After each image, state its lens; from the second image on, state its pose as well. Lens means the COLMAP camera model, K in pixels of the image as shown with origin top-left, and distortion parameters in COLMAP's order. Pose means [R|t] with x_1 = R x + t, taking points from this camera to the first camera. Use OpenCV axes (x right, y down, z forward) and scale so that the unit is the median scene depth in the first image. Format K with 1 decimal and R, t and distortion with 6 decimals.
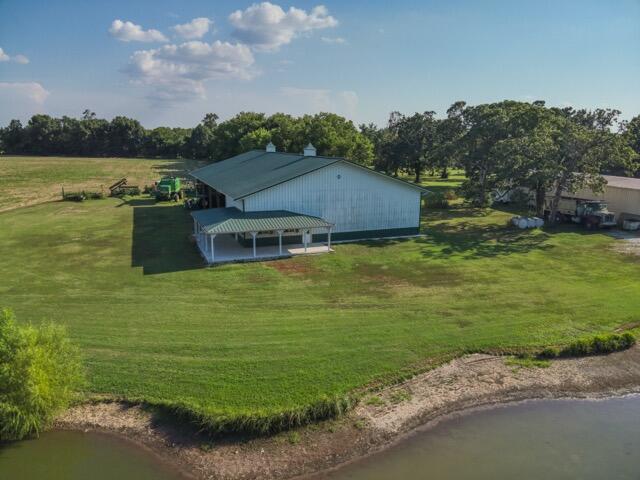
lens RADIAL K [[469.6, 0, 319.7], [0, 469.6, 242.3], [0, 0, 1]] dist [0.099960, -0.194464]
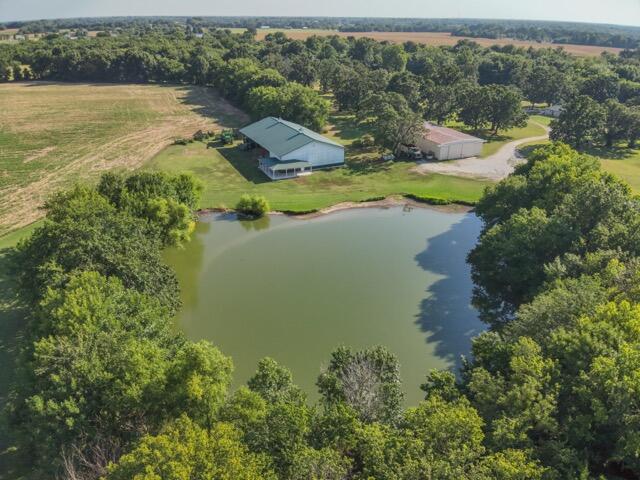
lens RADIAL K [[469.6, 0, 321.9], [0, 469.6, 242.7], [0, 0, 1]] dist [0.099960, -0.194464]
pose [[0.996968, -0.036282, 0.068839, -0.128946], [0.019493, 0.972886, 0.230464, -0.236146], [-0.075334, -0.228423, 0.970643, -1.919573]]
